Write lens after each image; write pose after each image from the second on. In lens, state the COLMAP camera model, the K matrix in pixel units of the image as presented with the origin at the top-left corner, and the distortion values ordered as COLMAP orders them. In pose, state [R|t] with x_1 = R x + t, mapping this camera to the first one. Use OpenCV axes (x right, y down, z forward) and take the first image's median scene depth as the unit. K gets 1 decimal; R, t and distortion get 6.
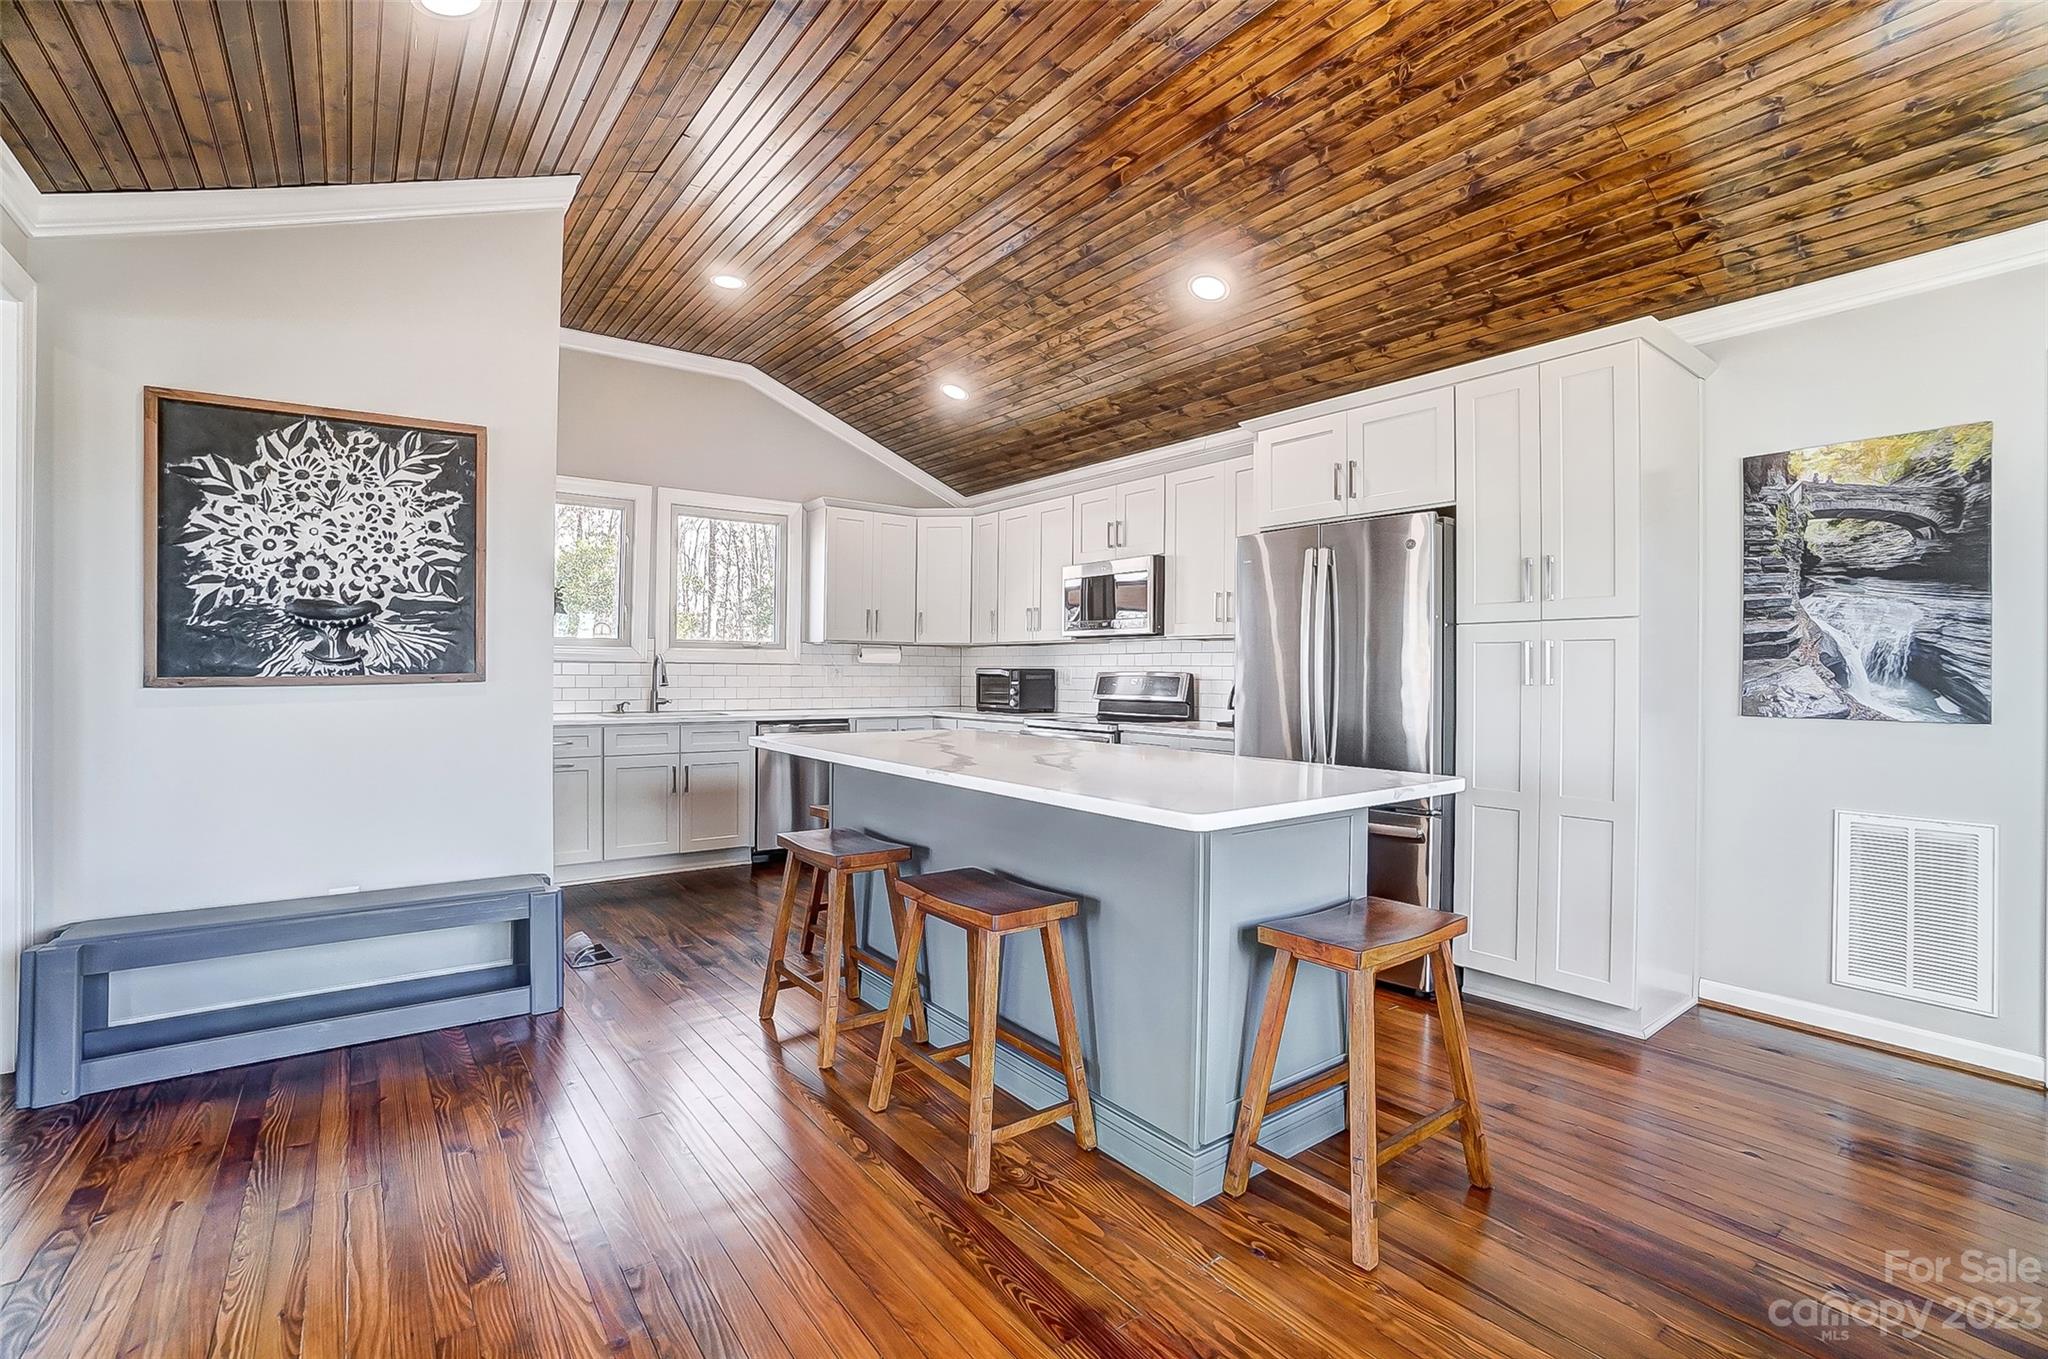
lens RADIAL K [[910.6, 0, 1016.5], [0, 910.6, 665.4], [0, 0, 1]] dist [-0.058010, 0.023195]
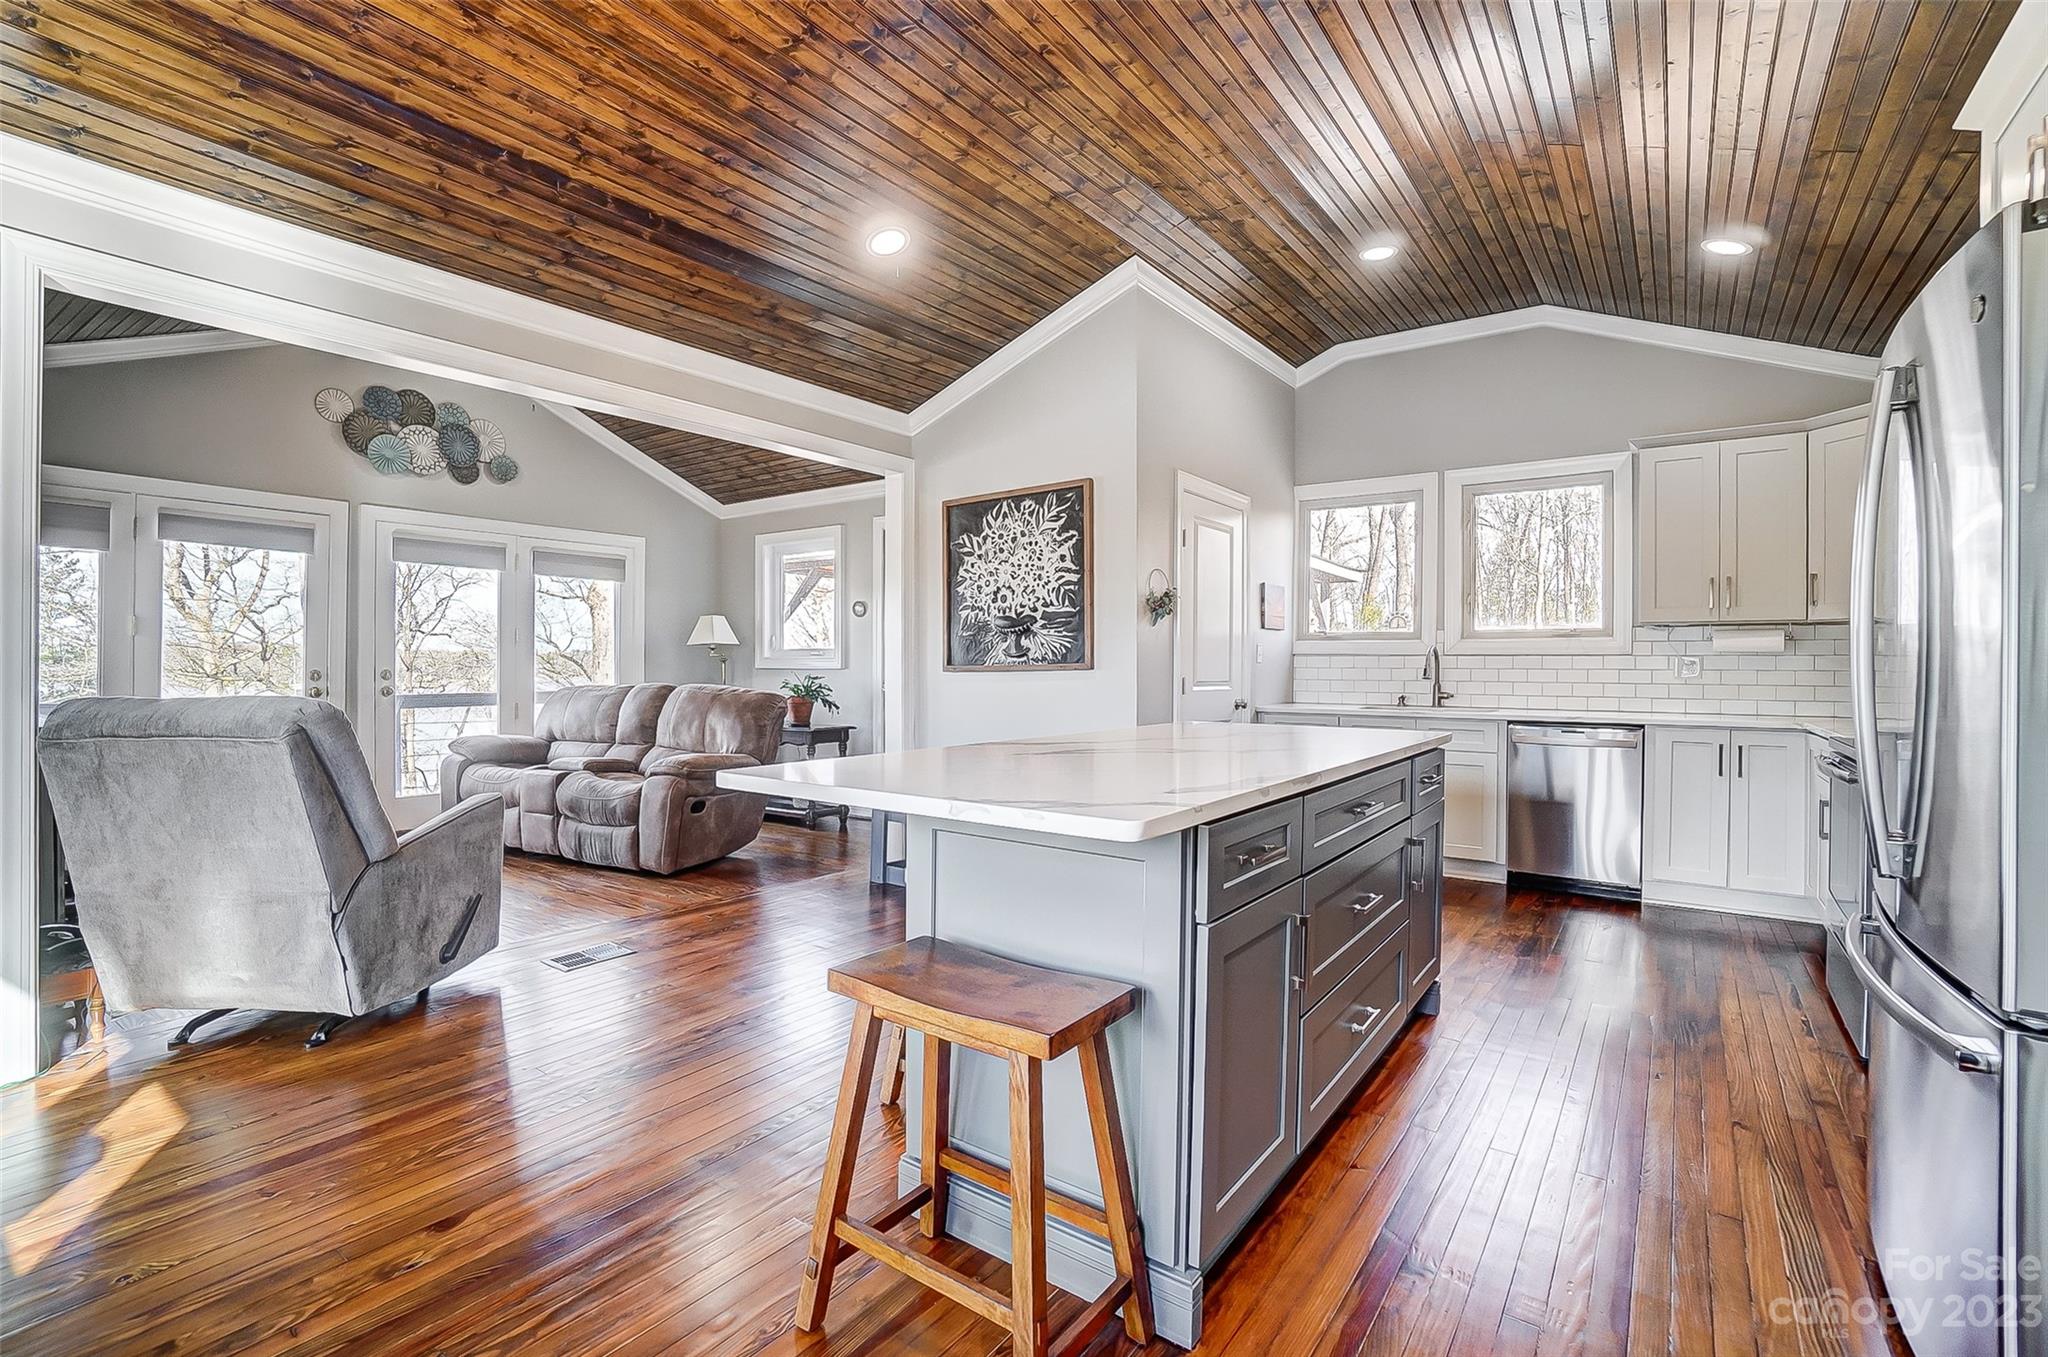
lens RADIAL K [[910.6, 0, 1016.5], [0, 910.6, 664.4], [0, 0, 1]] dist [-0.058010, 0.023195]
pose [[0.286585, -0.002799, -0.958051, 0.714220], [0.004653, 0.999988, -0.001529, 0.012769], [0.958044, -0.004019, 0.286594, 0.543552]]
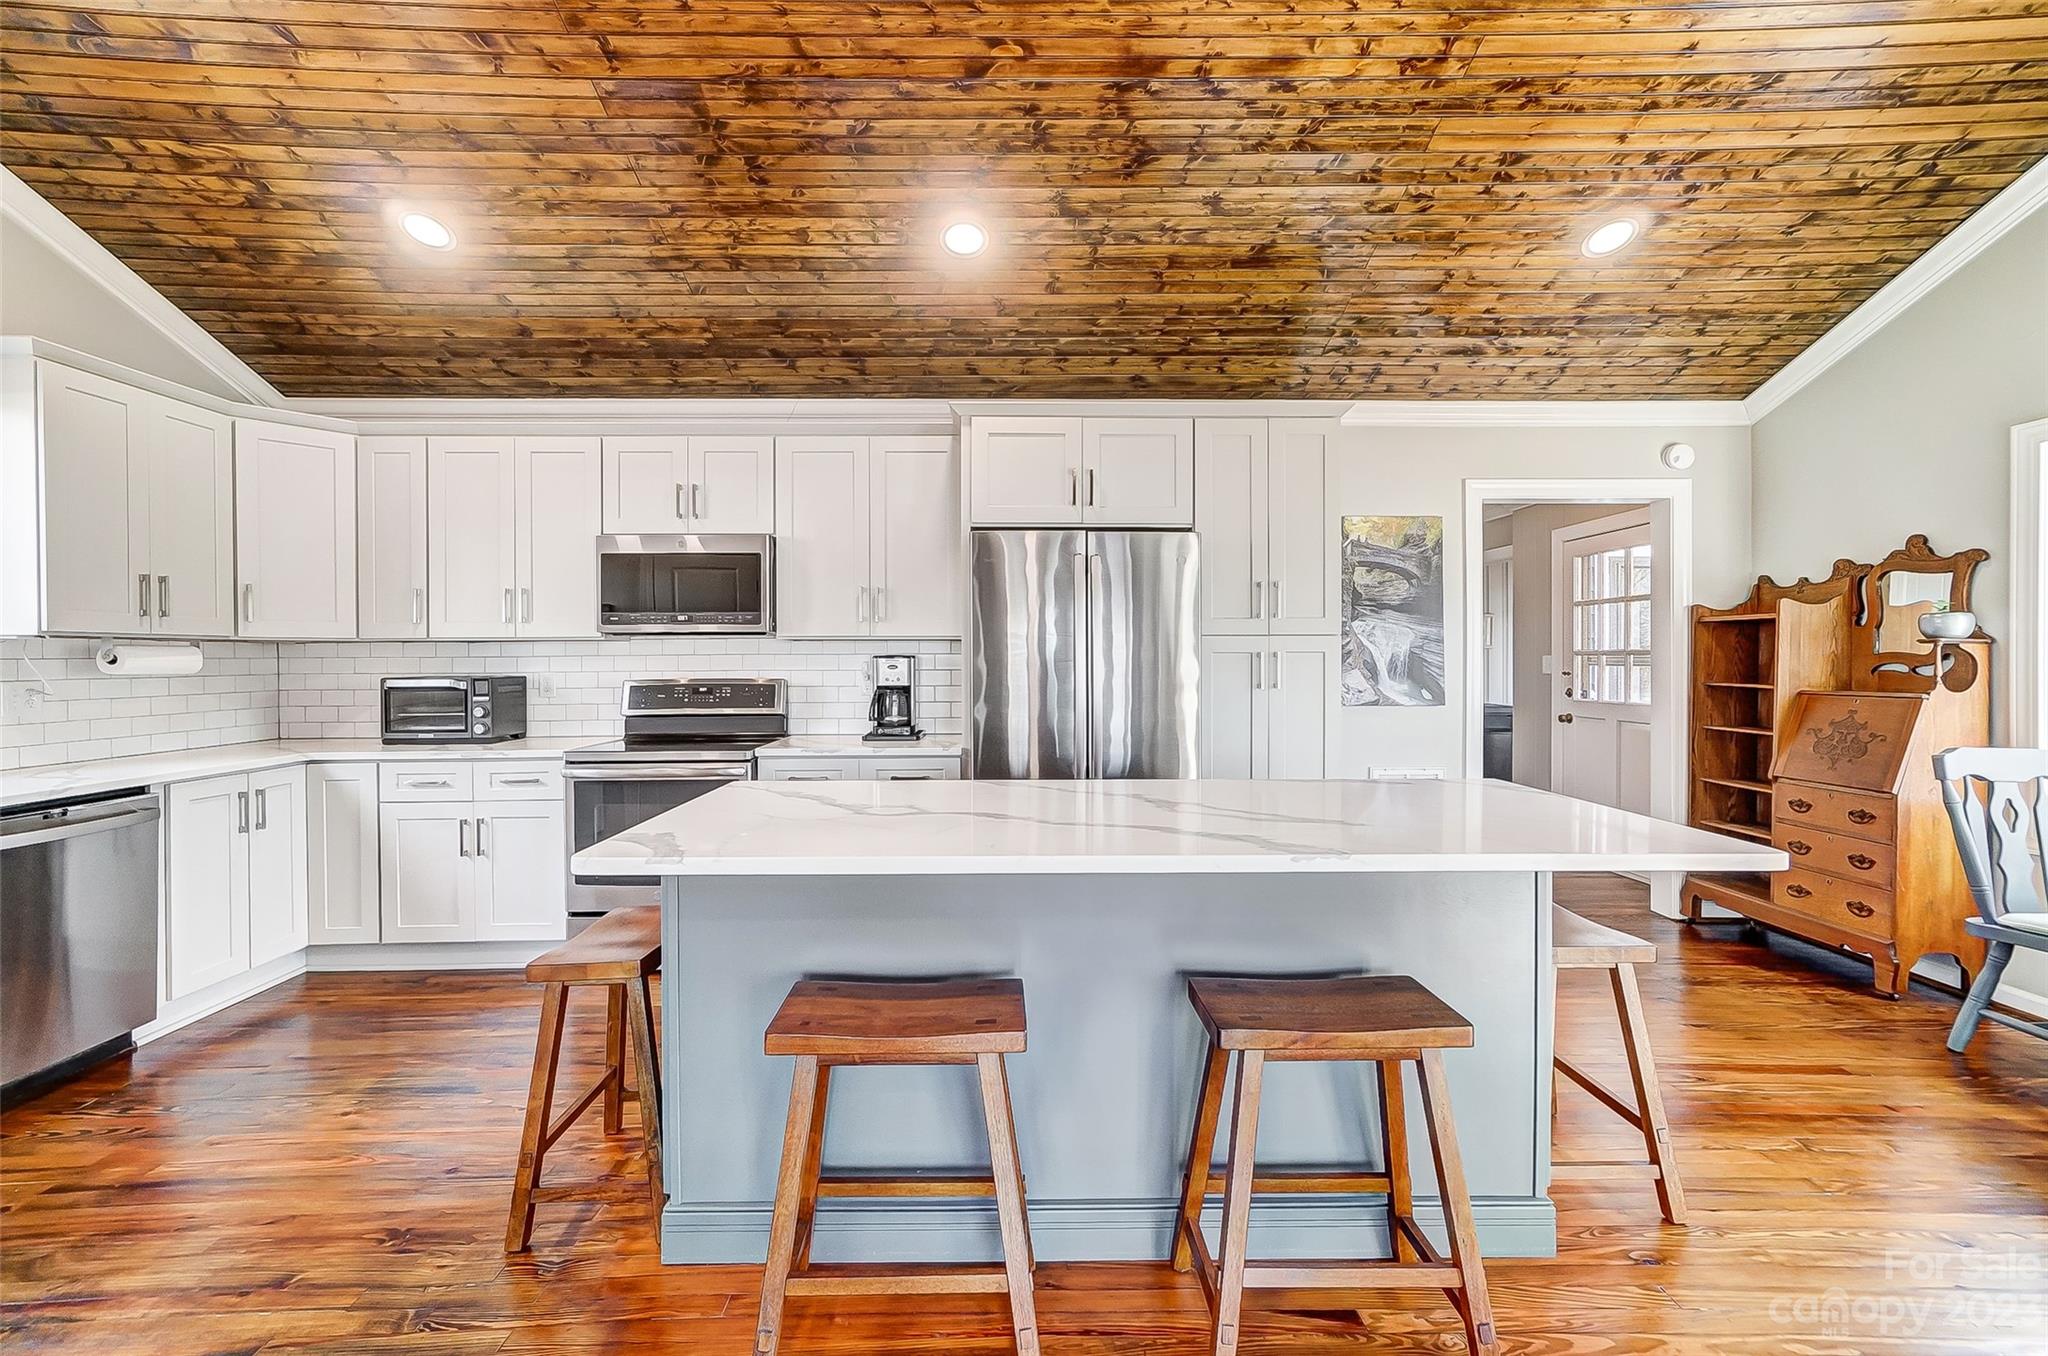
lens RADIAL K [[884.9, 0, 1018.7], [0, 884.9, 673.1], [0, 0, 1]] dist [-0.029280, 0.020952]
pose [[0.591912, -0.023315, 0.805665, -0.572962], [0.002646, 0.999632, 0.026984, -0.031939], [-0.805998, -0.013841, 0.591757, 0.577269]]
